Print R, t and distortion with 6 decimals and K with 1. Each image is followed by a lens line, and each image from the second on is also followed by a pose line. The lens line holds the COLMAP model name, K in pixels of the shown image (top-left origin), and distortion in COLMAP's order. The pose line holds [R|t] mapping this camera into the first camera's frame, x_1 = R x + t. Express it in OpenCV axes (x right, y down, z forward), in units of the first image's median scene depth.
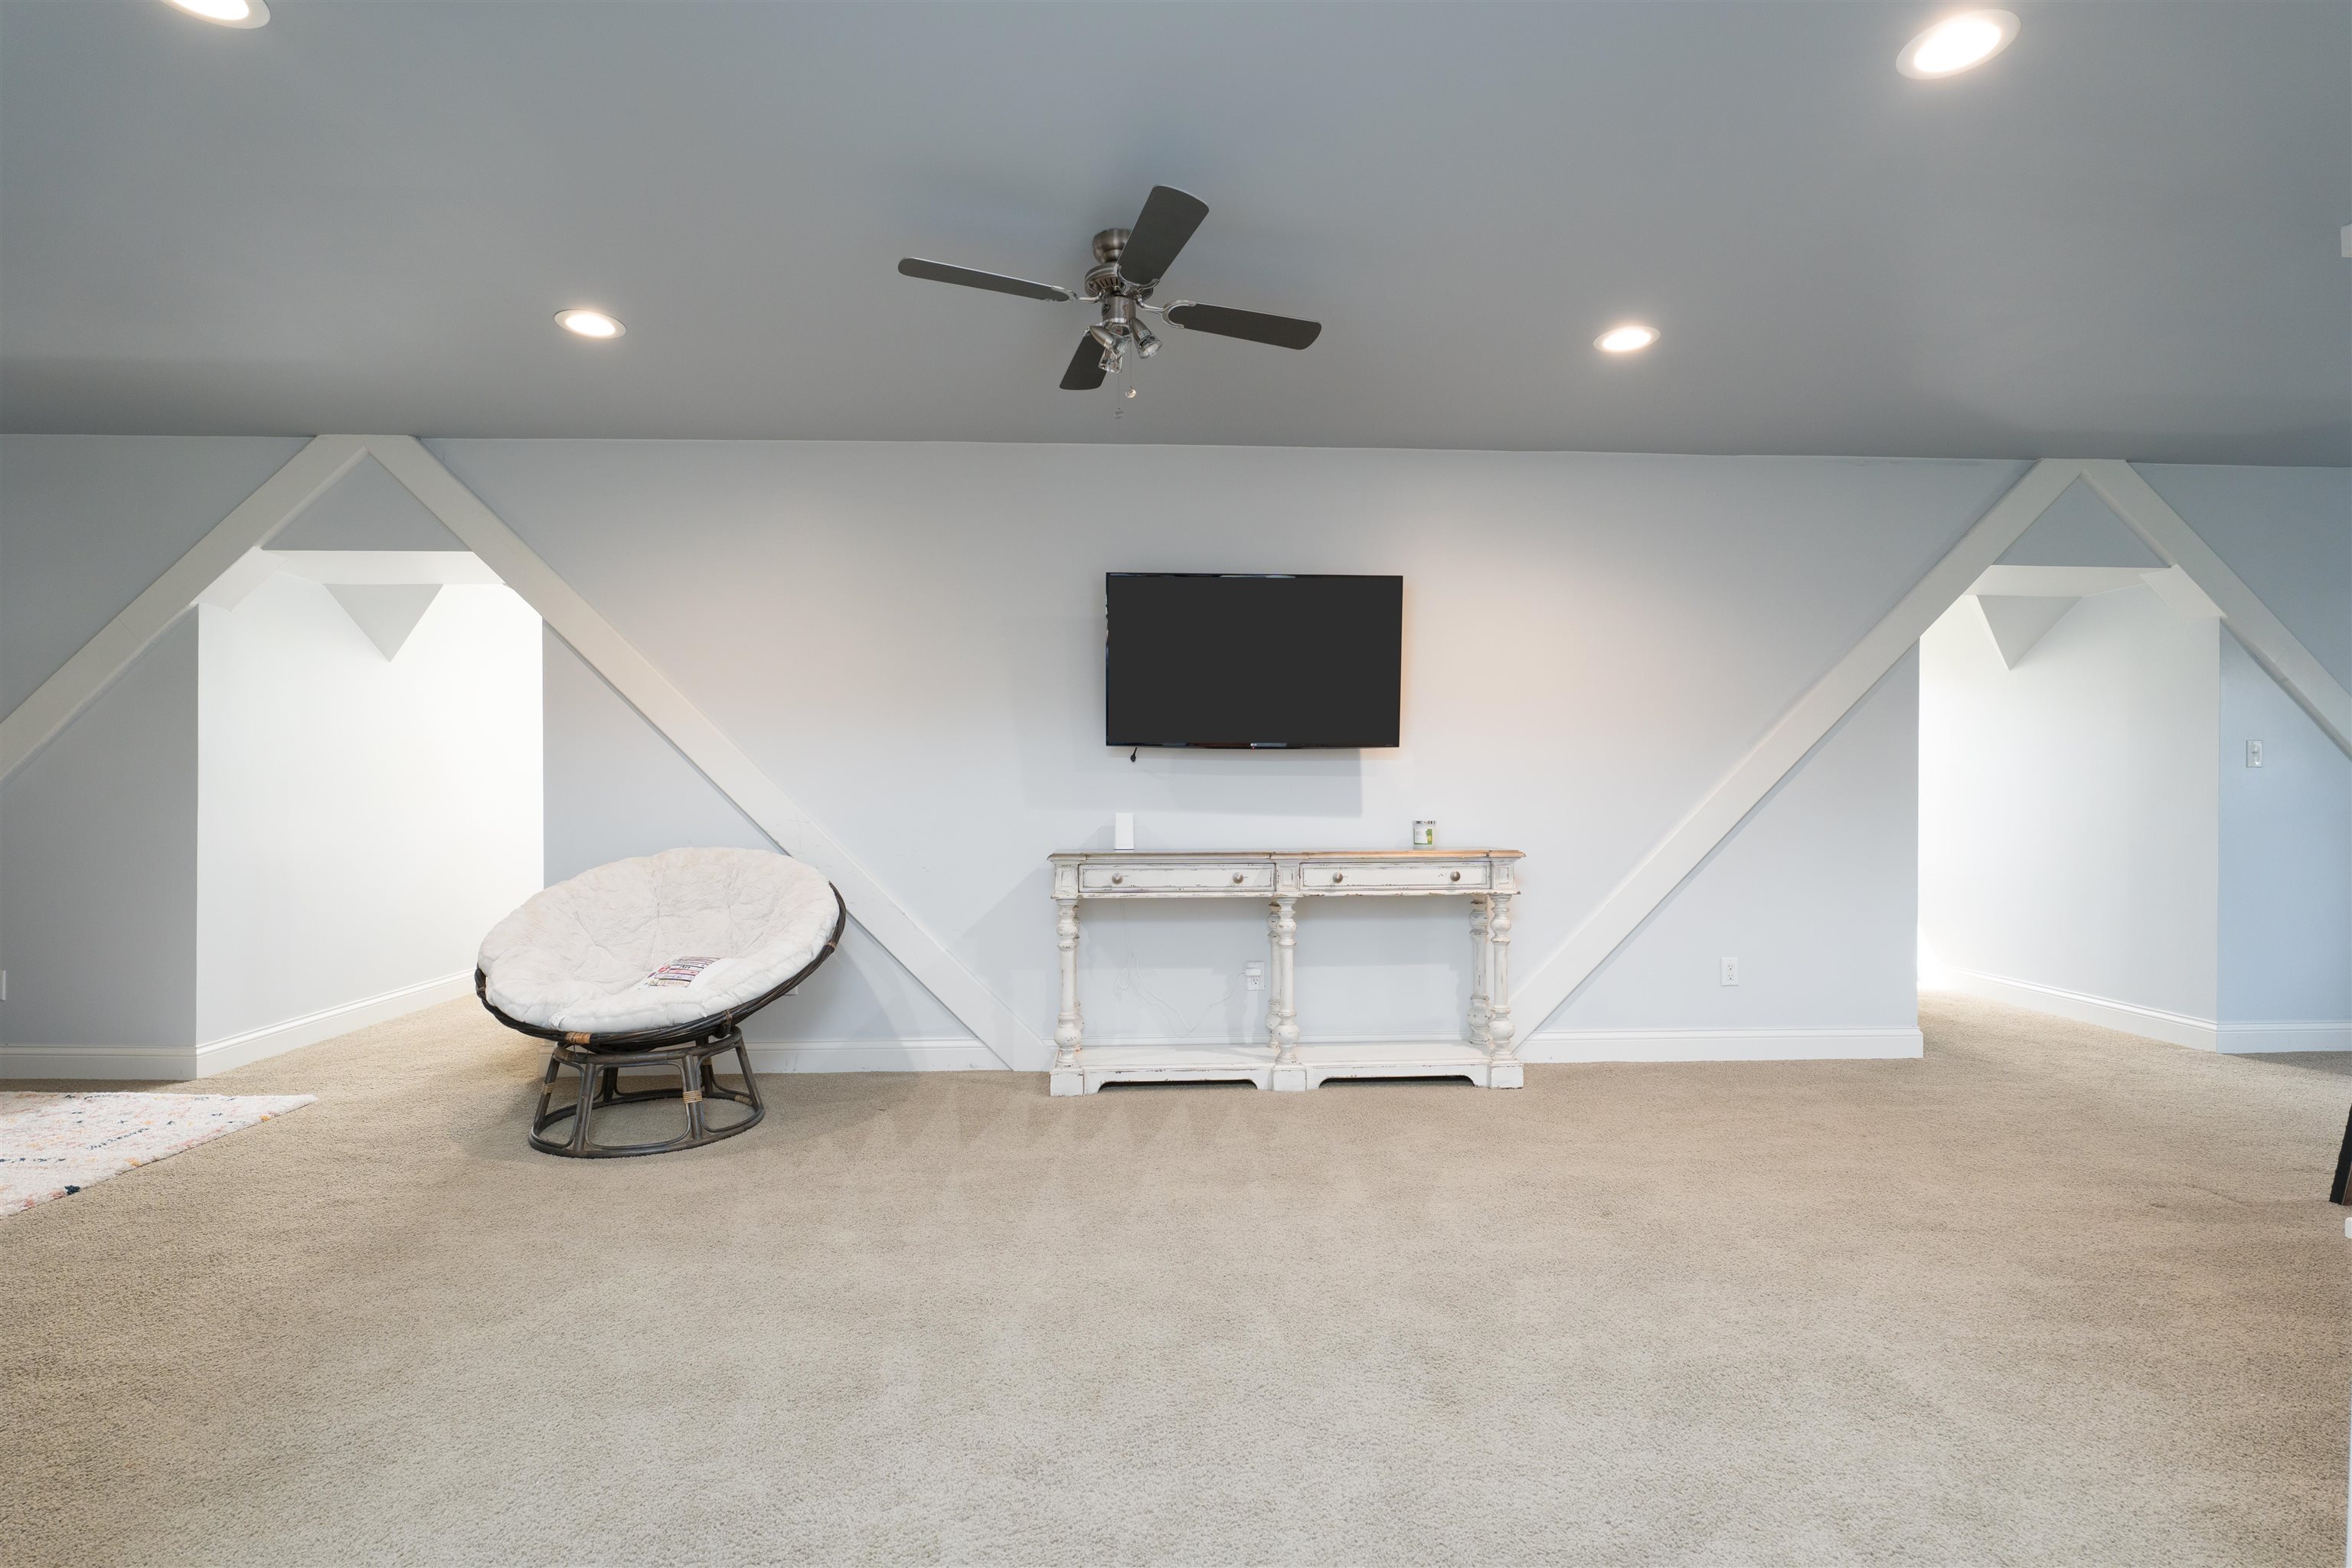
lens RADIAL K [[1119.1, 0, 1178.5], [0, 1119.1, 795.9], [0, 0, 1]] dist [-0.008831, 0.000649]
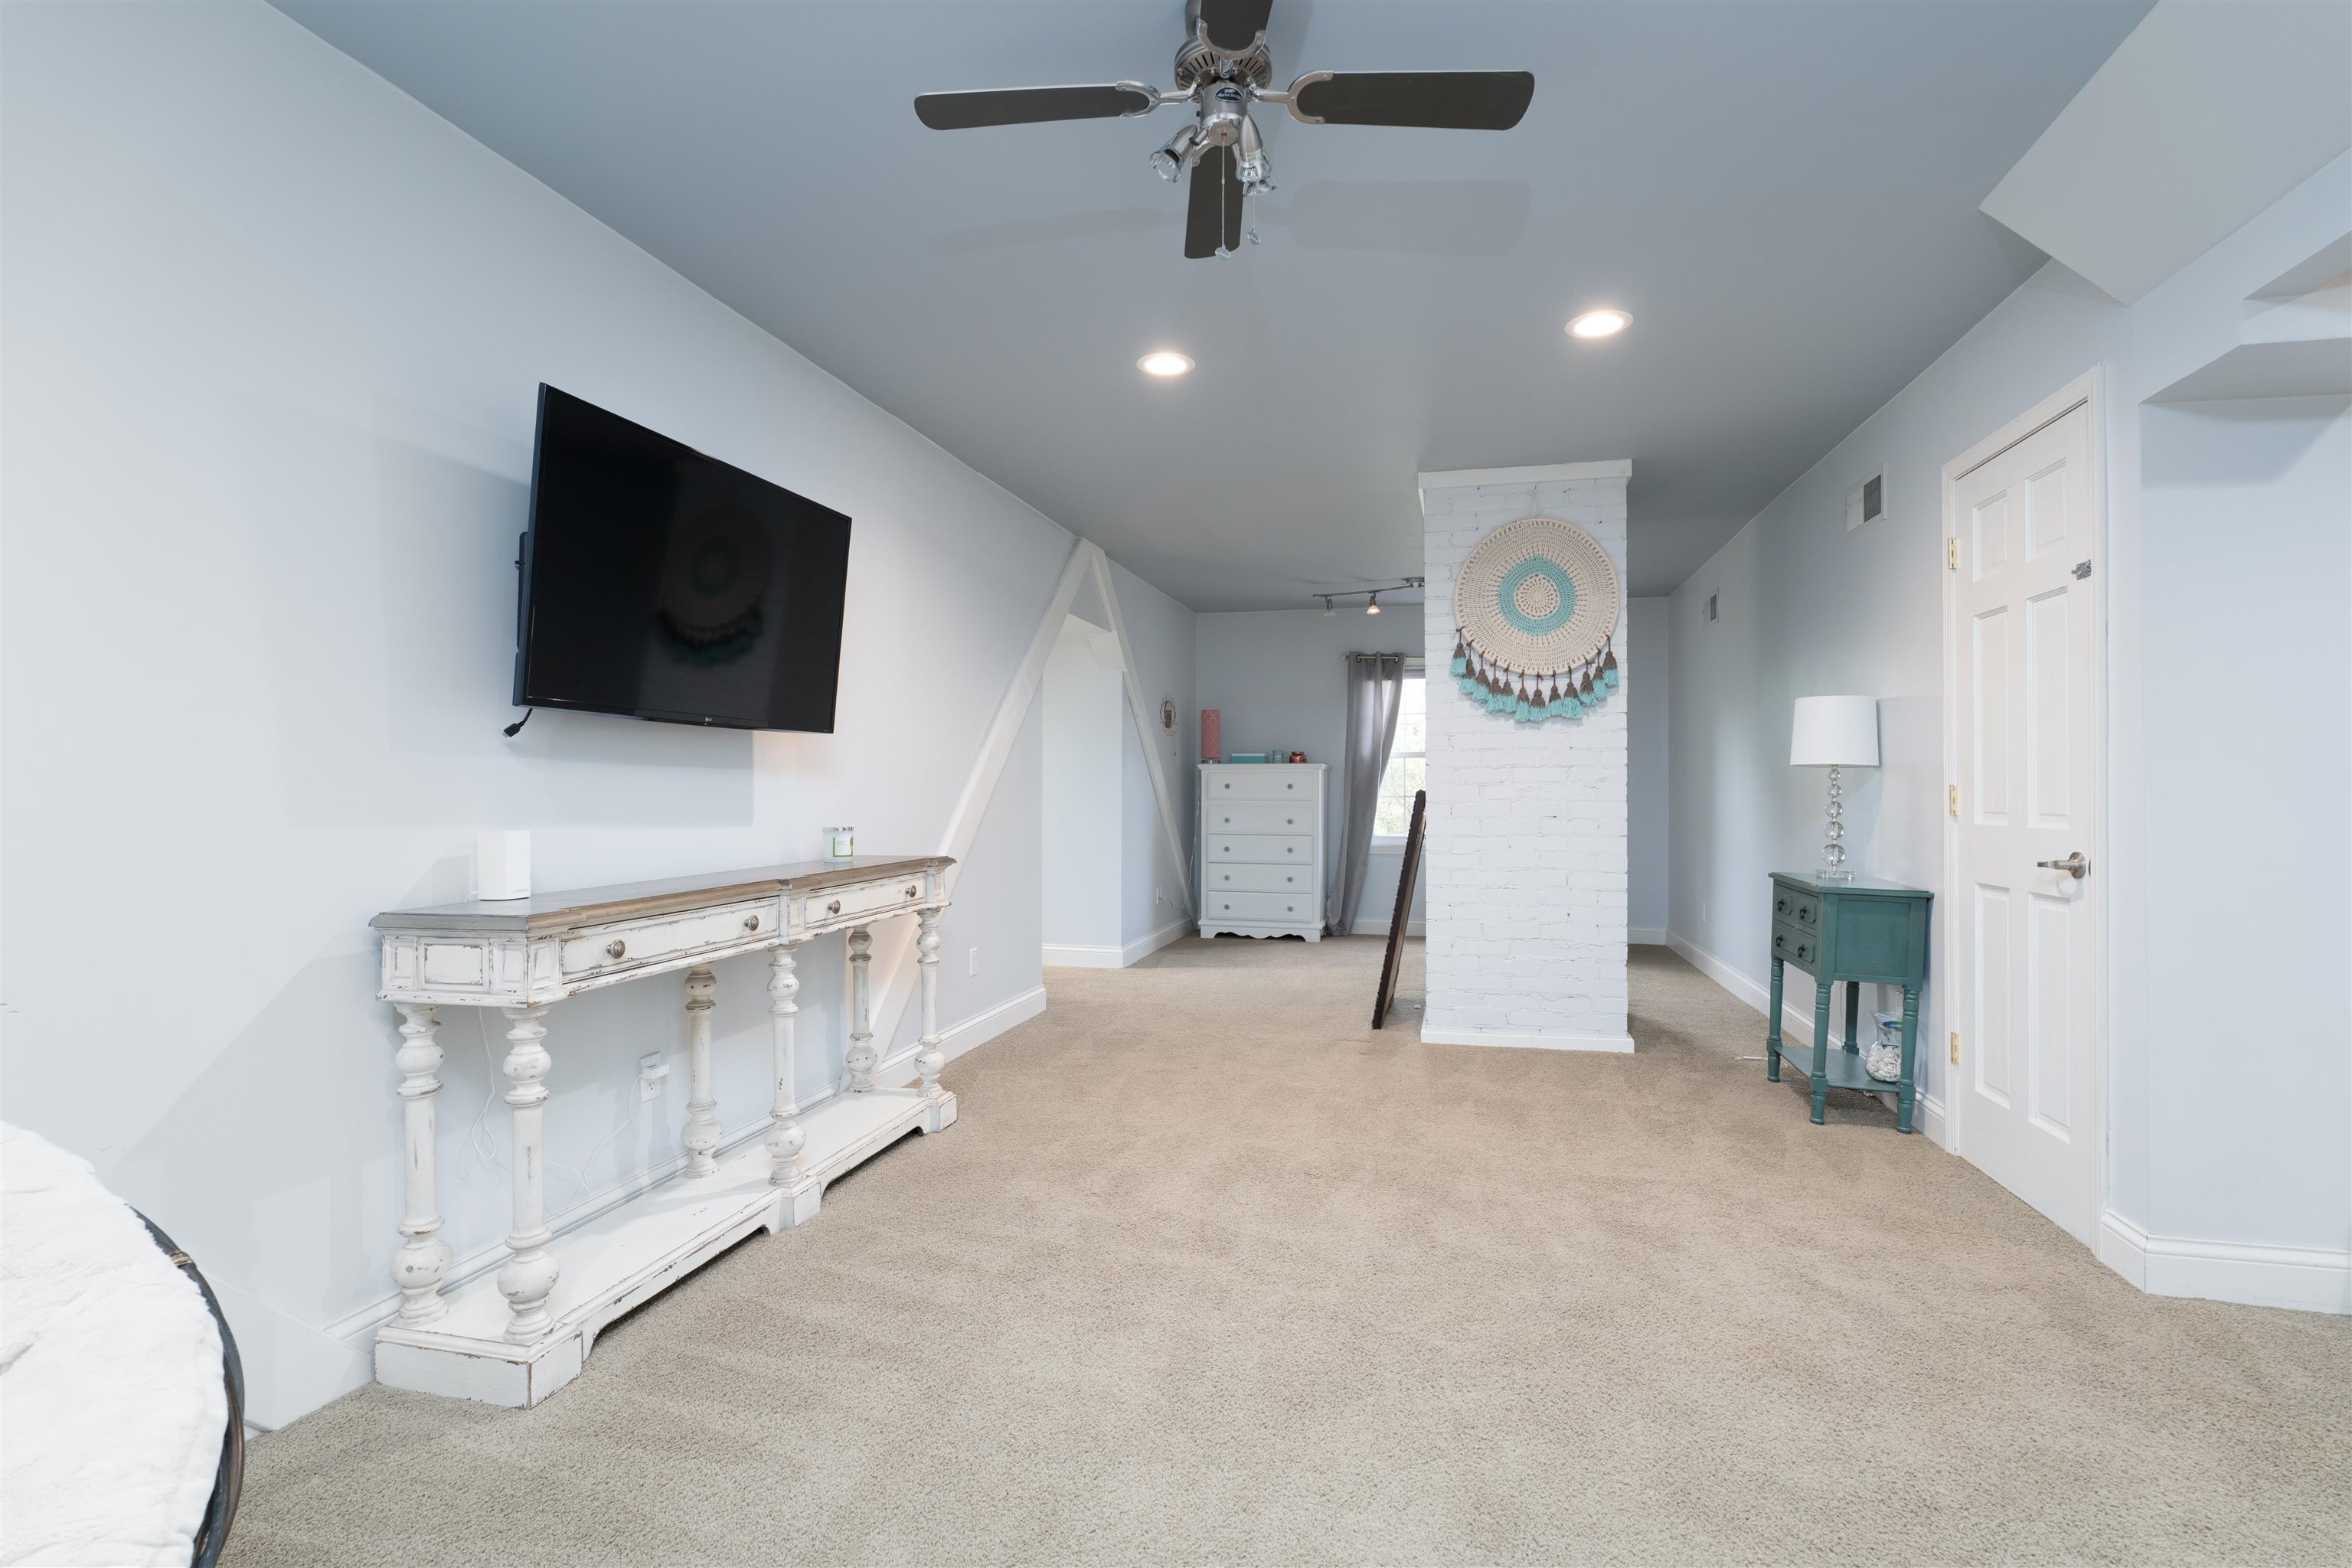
lens RADIAL K [[1119.1, 0, 1171.9], [0, 1119.1, 775.7], [0, 0, 1]] dist [-0.008831, 0.000649]
pose [[0.271299, 0.013253, 0.962404, -0.508084], [0.000360, 0.999904, -0.013871, -0.003225], [-0.962495, 0.004110, 0.271268, 0.585991]]
